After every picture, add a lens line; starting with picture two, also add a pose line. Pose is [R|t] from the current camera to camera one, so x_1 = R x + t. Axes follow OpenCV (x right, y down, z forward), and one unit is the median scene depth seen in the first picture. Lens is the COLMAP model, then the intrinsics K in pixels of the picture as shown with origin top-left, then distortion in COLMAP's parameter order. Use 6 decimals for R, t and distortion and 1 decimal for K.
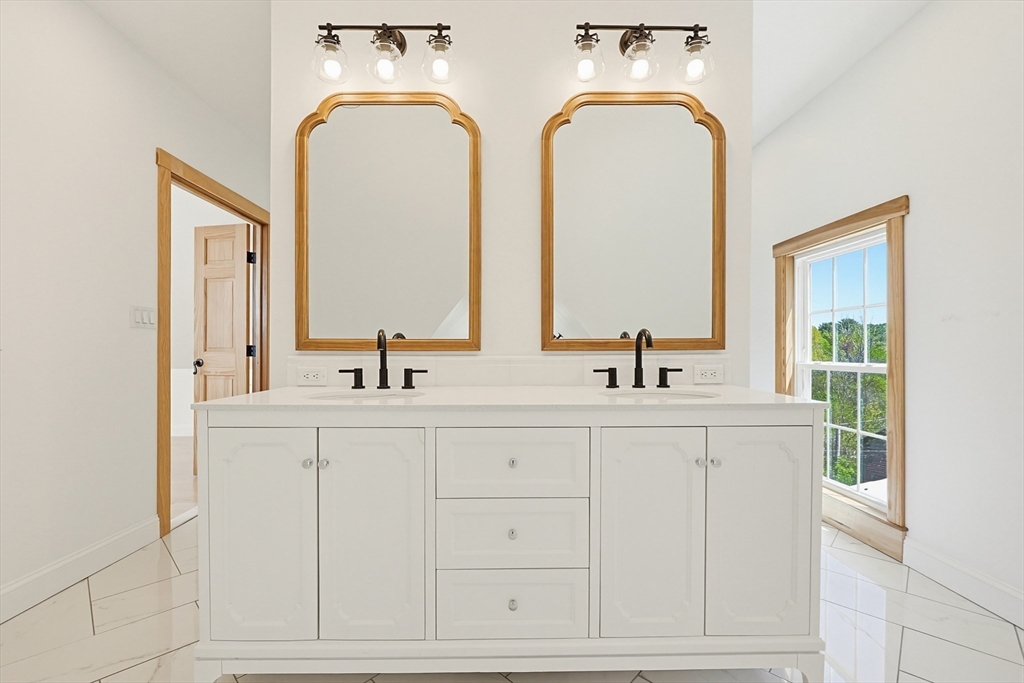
lens RADIAL K [[443.1, 0, 511.9], [0, 443.1, 340.8], [0, 0, 1]] dist [-0.001695, -0.000102]
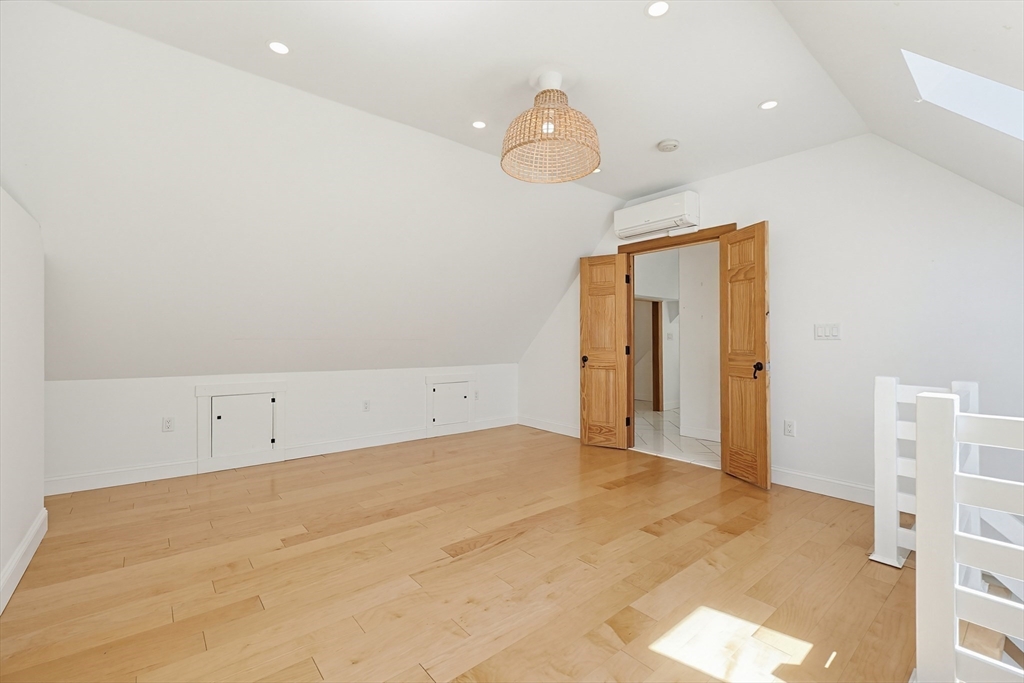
lens RADIAL K [[443.1, 0, 516.1], [0, 443.1, 341.4], [0, 0, 1]] dist [-0.001695, -0.000102]
pose [[0.618887, -0.001877, -0.785477, 0.241683], [-0.000253, 0.999997, -0.002589, 0.000077], [0.785480, 0.001801, 0.618885, -0.023555]]
